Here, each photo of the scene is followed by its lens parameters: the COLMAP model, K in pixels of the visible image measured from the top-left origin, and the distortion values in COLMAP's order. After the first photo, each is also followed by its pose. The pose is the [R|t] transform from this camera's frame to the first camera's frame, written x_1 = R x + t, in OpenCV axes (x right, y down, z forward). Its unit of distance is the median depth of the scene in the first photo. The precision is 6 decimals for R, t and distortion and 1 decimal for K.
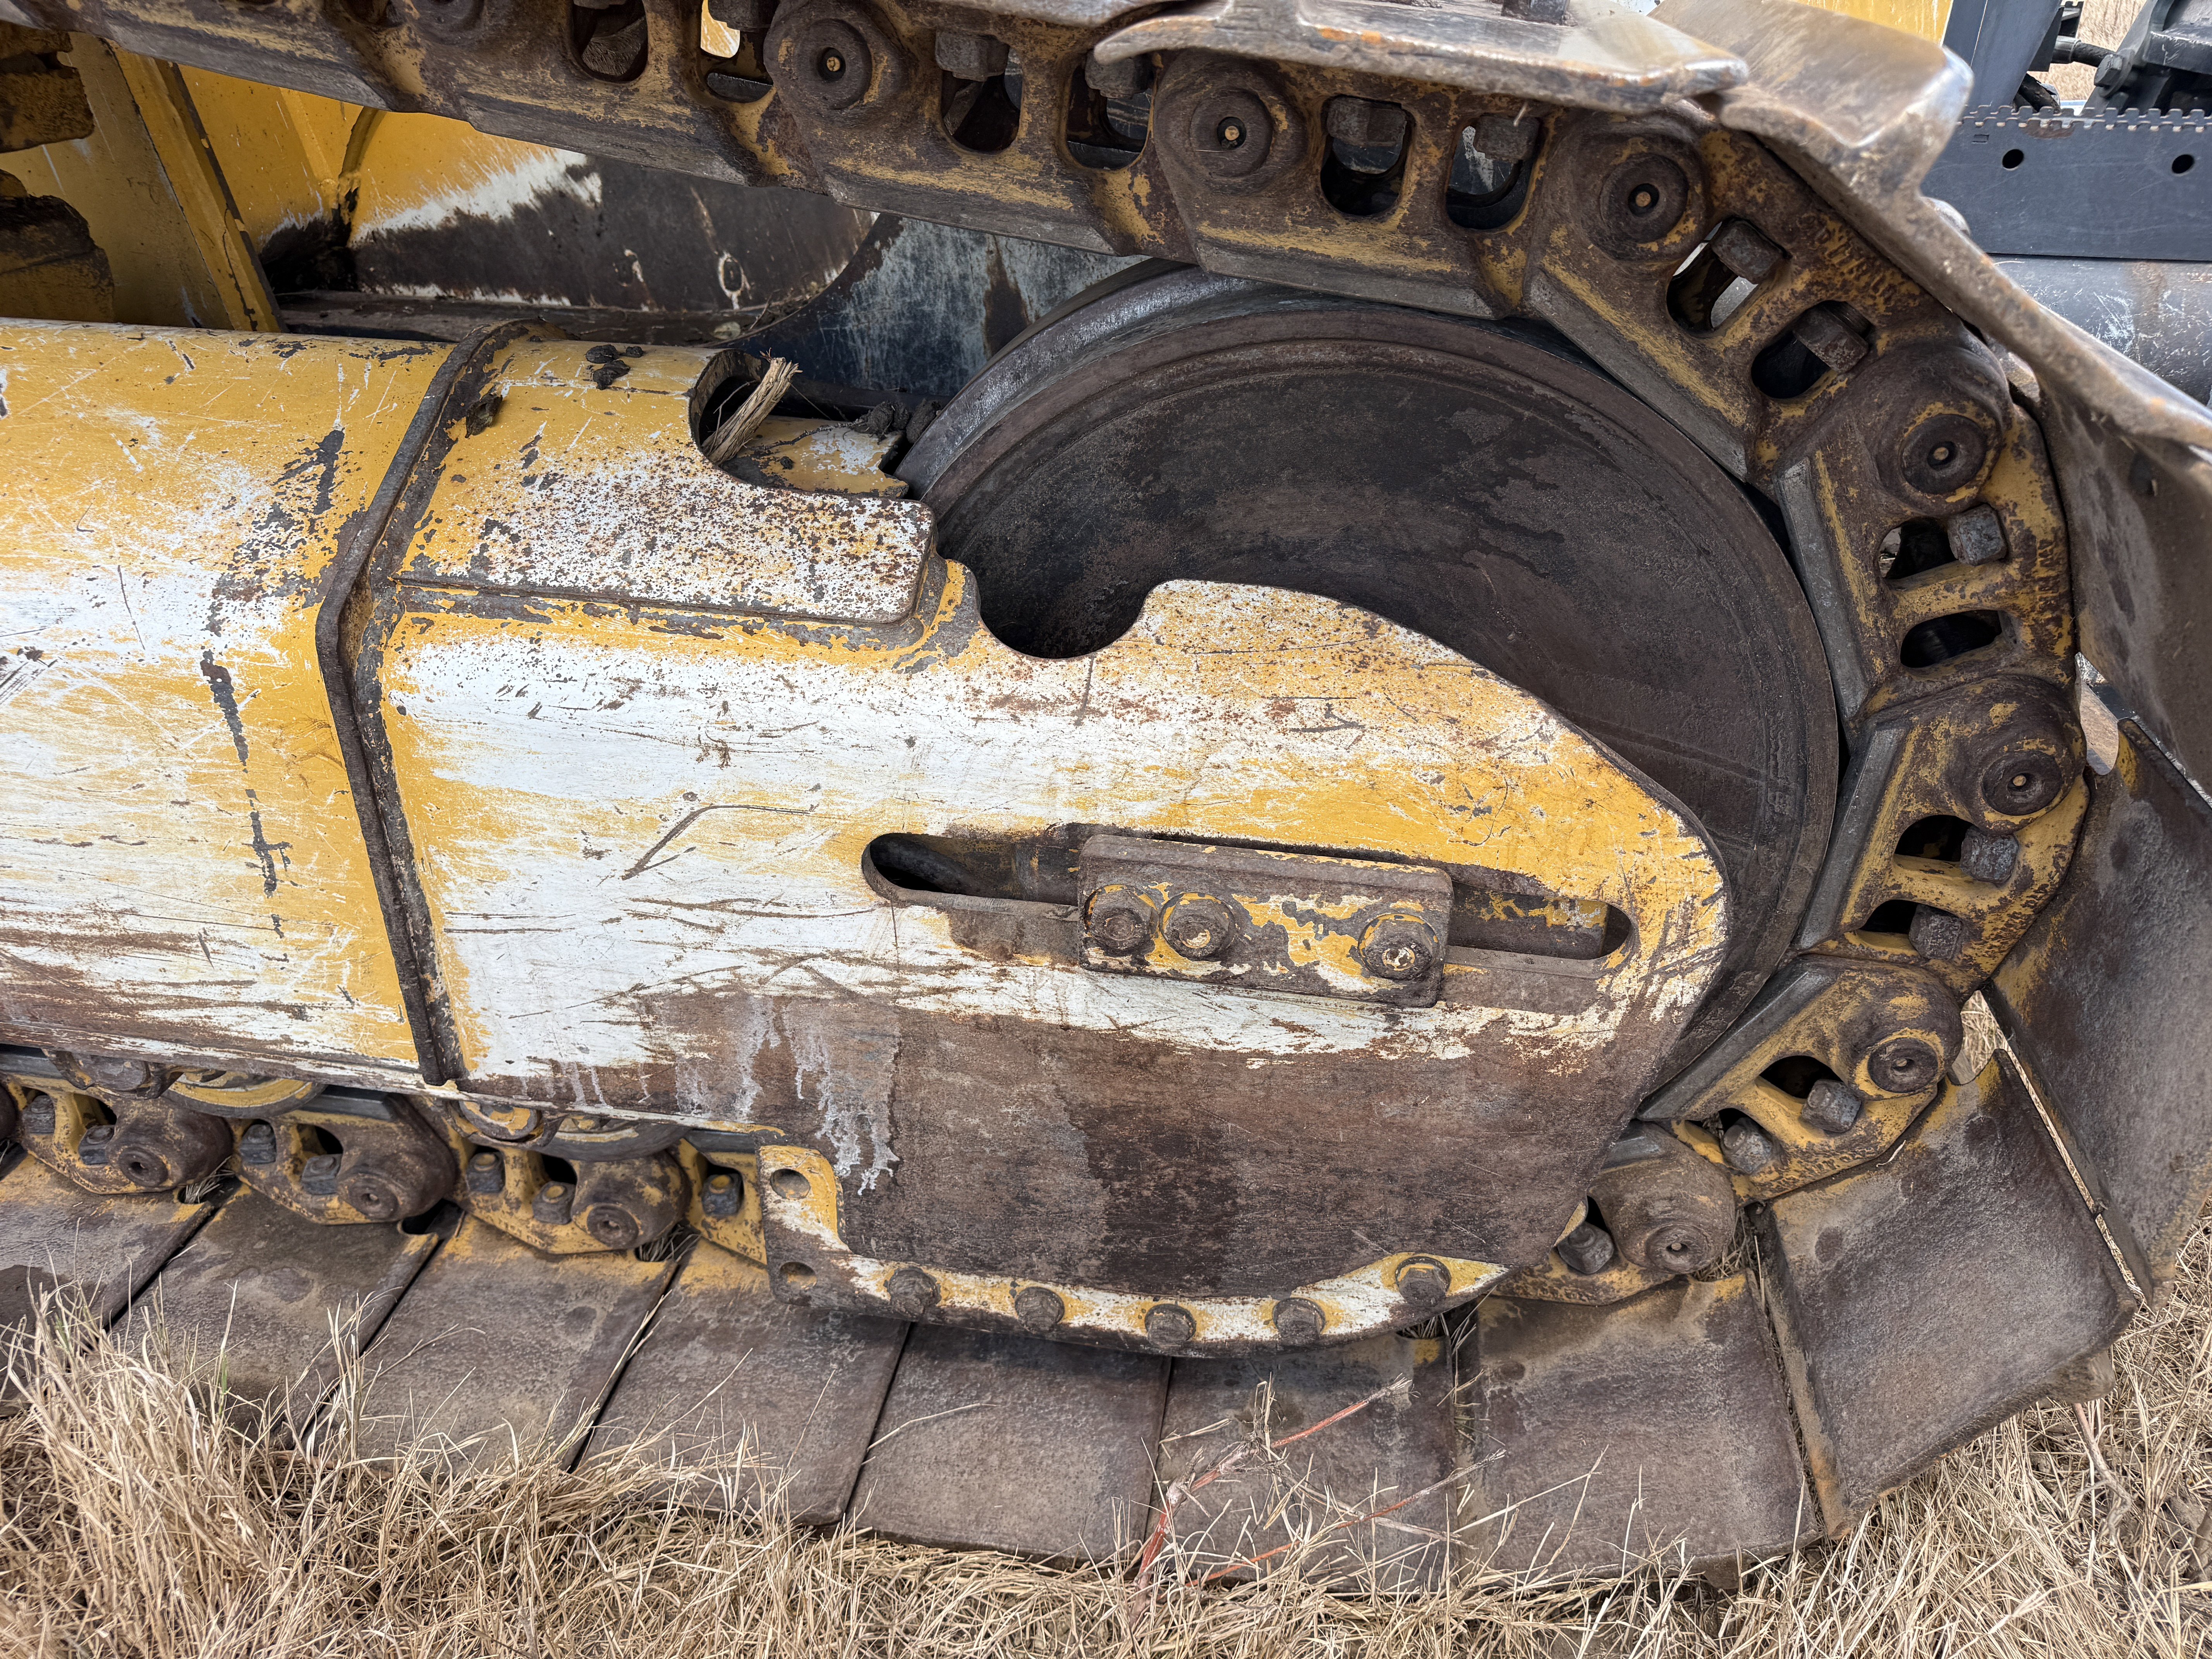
lens RADIAL K [[1568.5, 0, 1118.7], [0, 1568.5, 828.8], [0, 0, 1]] dist [0.104110, -0.171947]
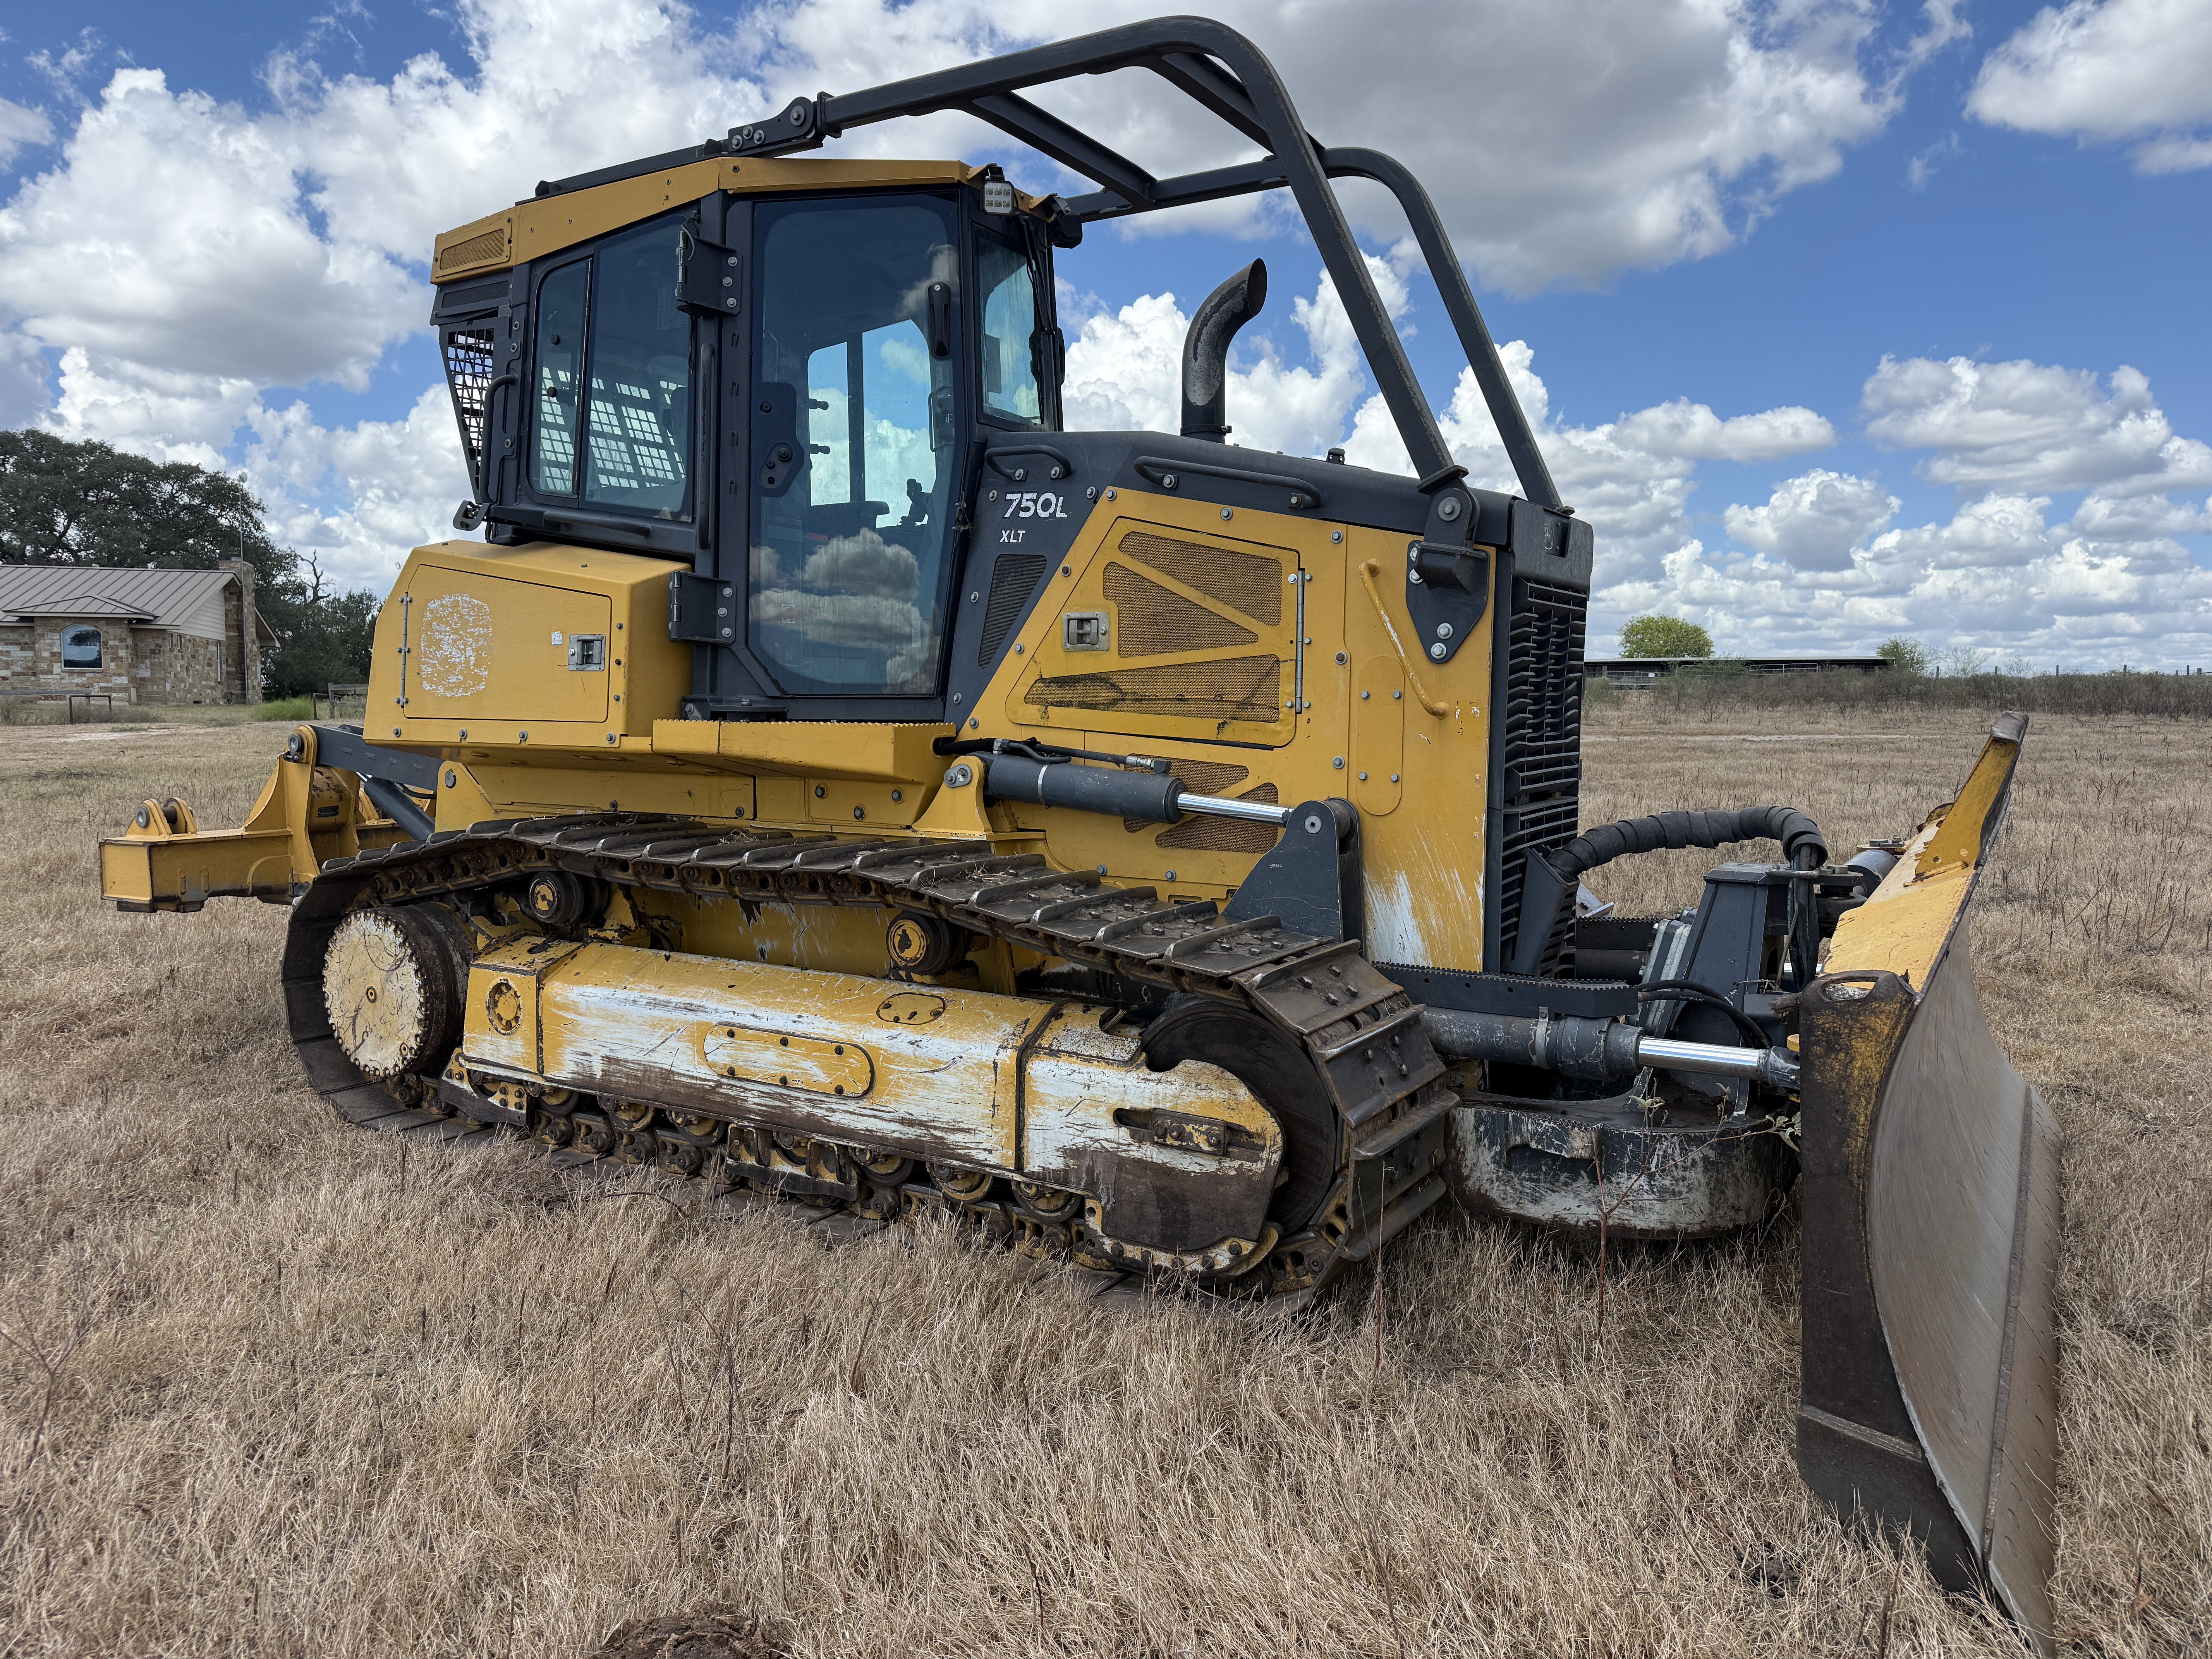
lens RADIAL K [[1546.3, 0, 1101.5], [0, 1546.3, 827.9], [0, 0, 1]] dist [0.194218, -0.414486]
pose [[0.923164, 0.026904, -0.383463, 1.461795], [-0.189788, 0.899390, -0.393801, 1.020913], [0.334288, 0.436319, 0.835390, -3.028000]]
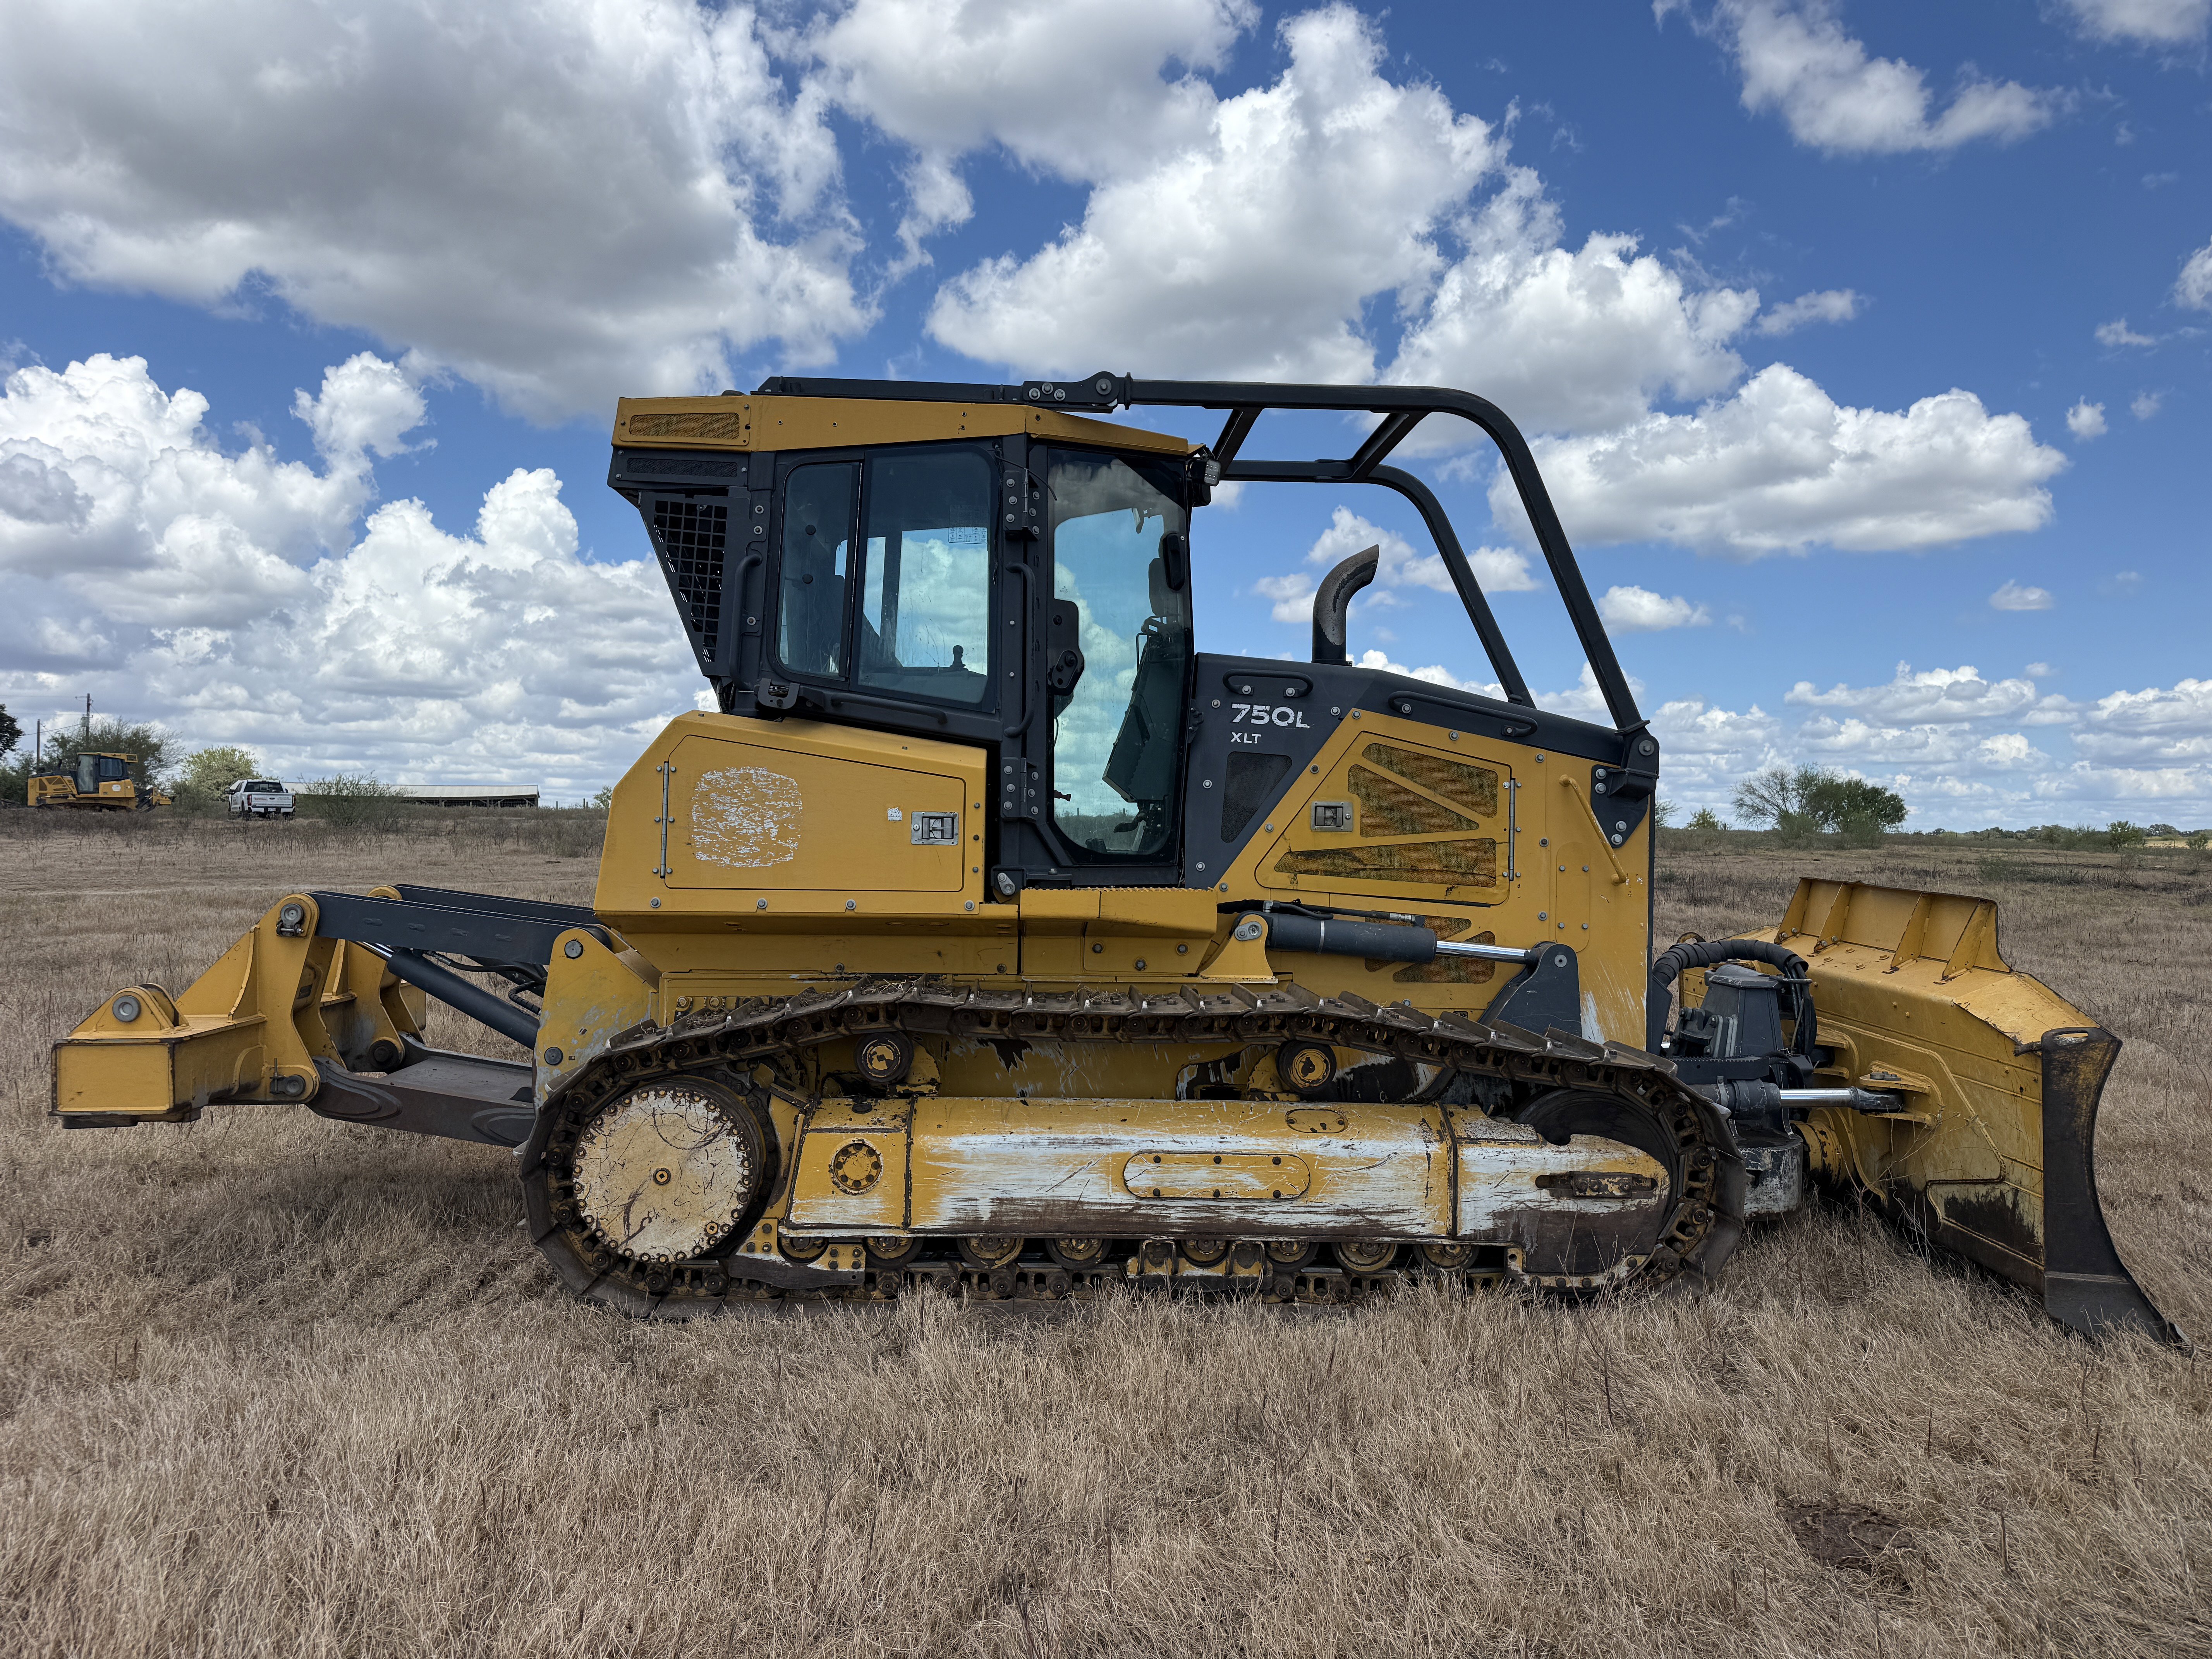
lens RADIAL K [[1546.3, 0, 1101.5], [0, 1546.3, 827.9], [0, 0, 1]] dist [0.194218, -0.414486]
pose [[0.978942, 0.005337, 0.204068, -3.013386], [0.098363, 0.863625, -0.494446, 1.662042], [-0.178877, 0.504107, 0.844914, -4.474084]]
